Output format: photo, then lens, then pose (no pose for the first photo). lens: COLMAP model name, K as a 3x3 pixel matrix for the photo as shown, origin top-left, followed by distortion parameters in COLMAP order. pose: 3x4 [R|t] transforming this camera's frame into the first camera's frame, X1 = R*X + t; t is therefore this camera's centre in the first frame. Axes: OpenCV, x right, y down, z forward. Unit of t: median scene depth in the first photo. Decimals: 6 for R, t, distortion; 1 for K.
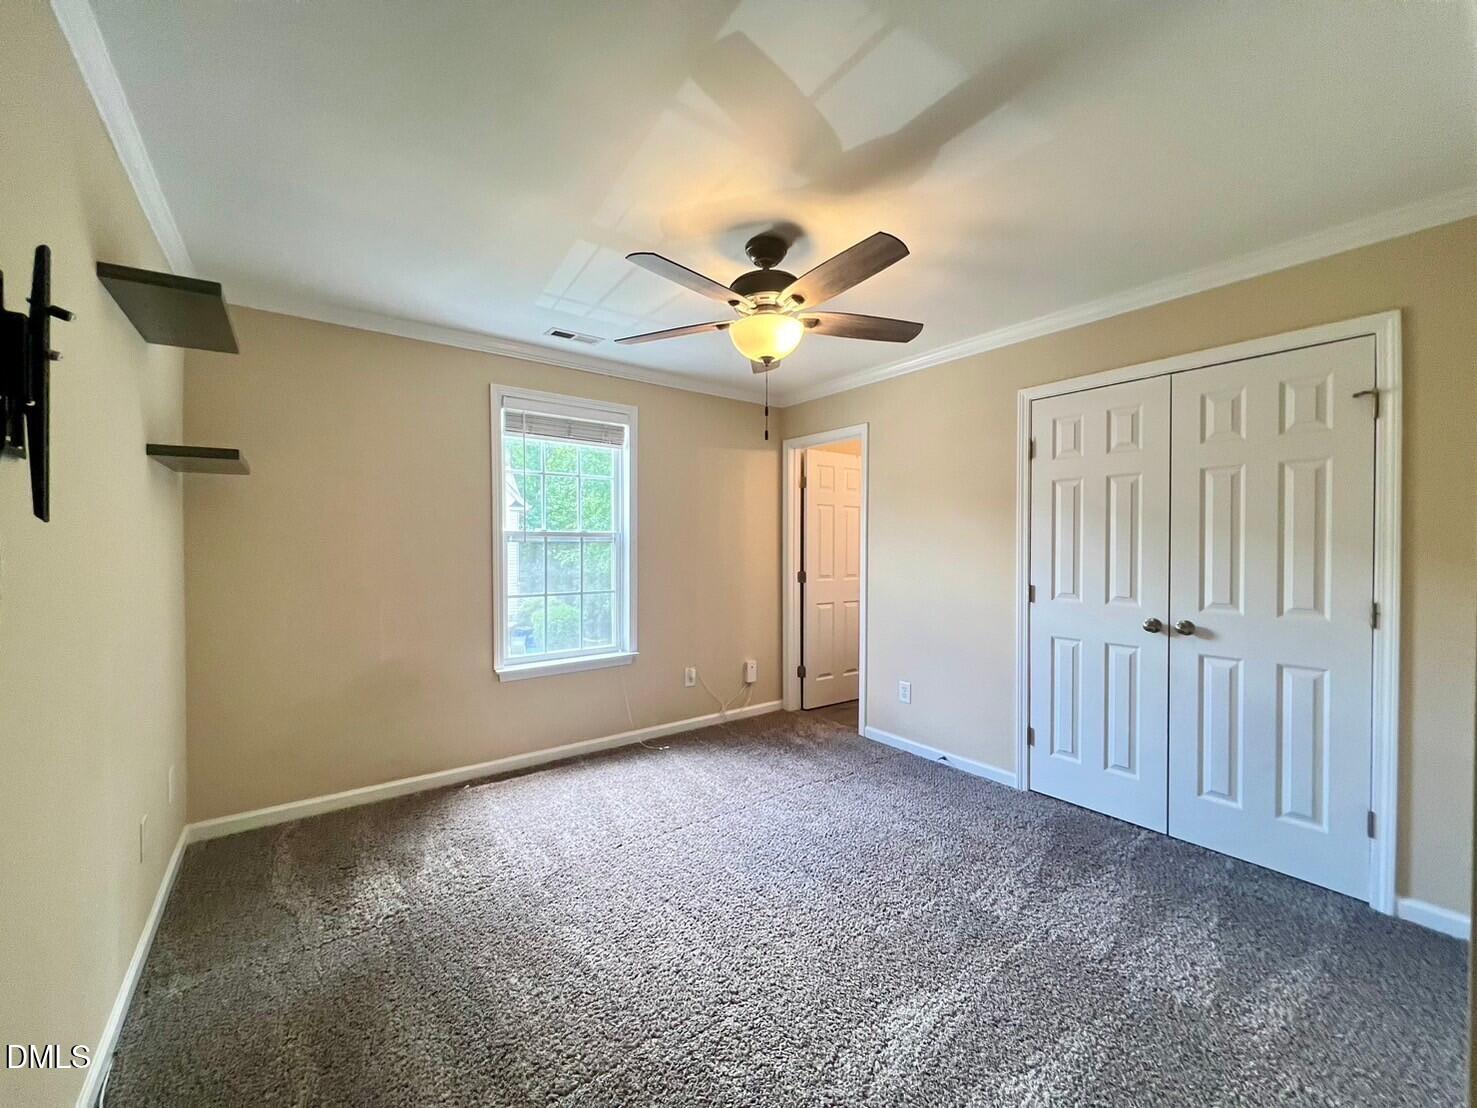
lens RADIAL K [[588.6, 0, 734.4], [0, 588.6, 551.4], [0, 0, 1]] dist [-0.002102, -0.000175]
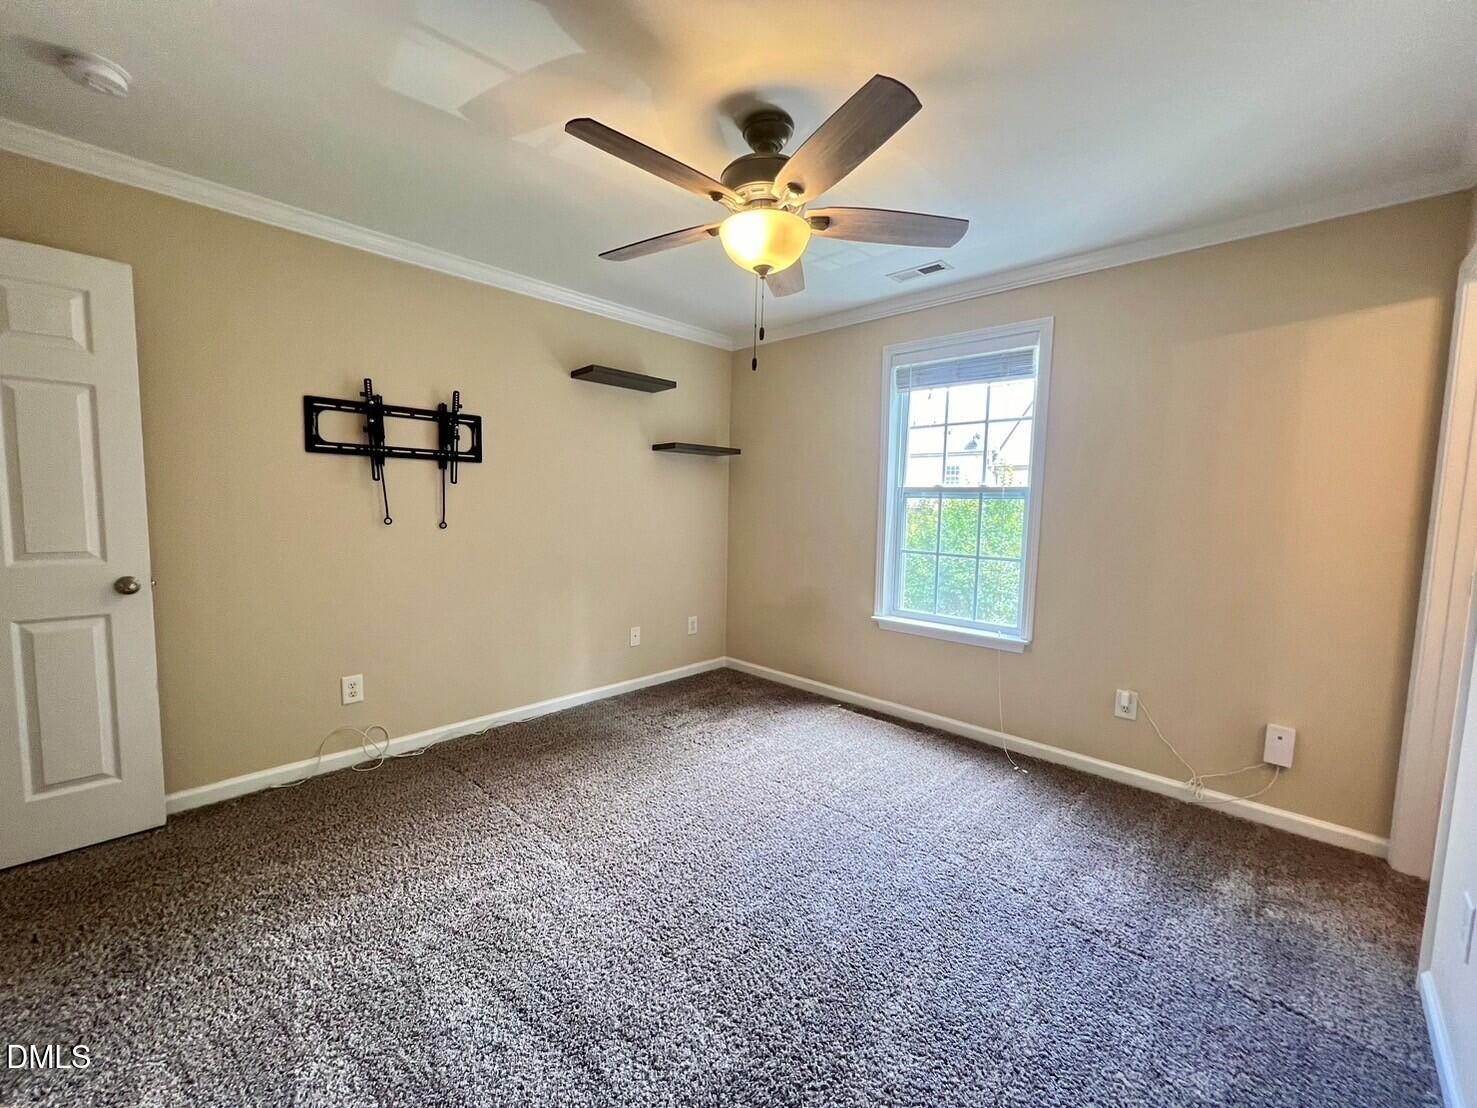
lens RADIAL K [[588.6, 0, 734.4], [0, 588.6, 551.4], [0, 0, 1]] dist [-0.002102, -0.000175]
pose [[0.156342, 0.086169, -0.983937, 0.577395], [-0.030914, 0.996126, 0.082325, 0.001852], [0.987219, 0.017547, 0.158400, 0.538820]]
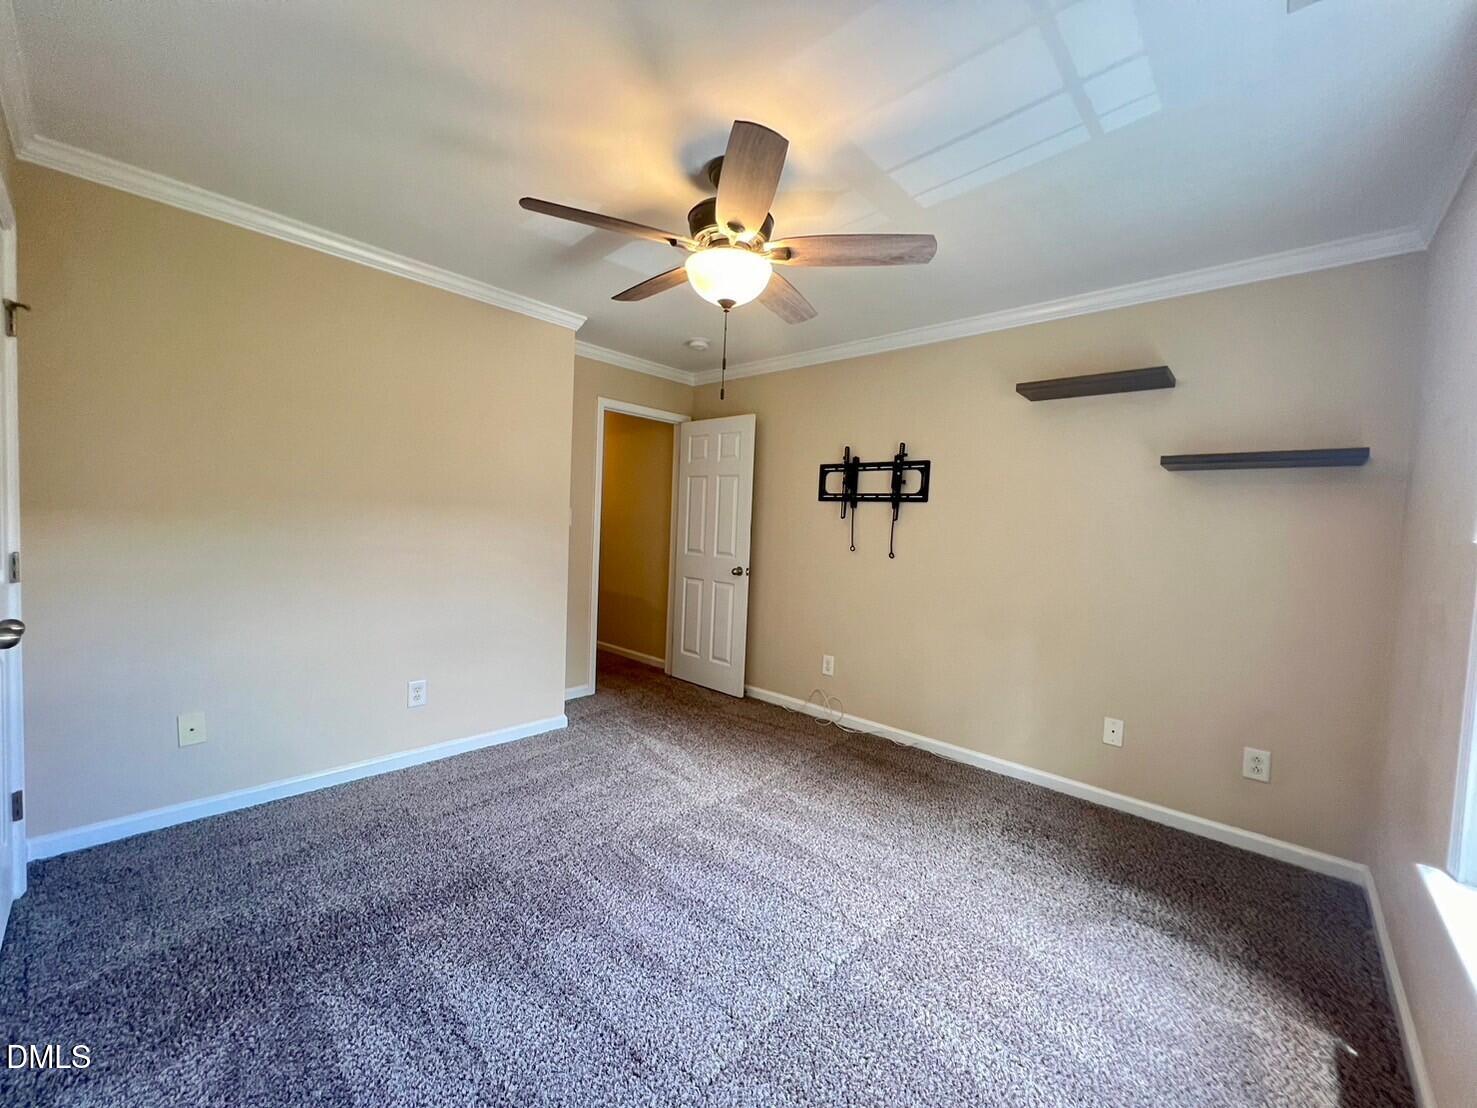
lens RADIAL K [[588.6, 0, 734.4], [0, 588.6, 551.4], [0, 0, 1]] dist [-0.002102, -0.000175]
pose [[-0.983950, -0.036178, -0.174736, 0.135515], [-0.047185, 0.997127, 0.059253, -0.006930], [0.172091, 0.066547, -0.982831, 1.187727]]
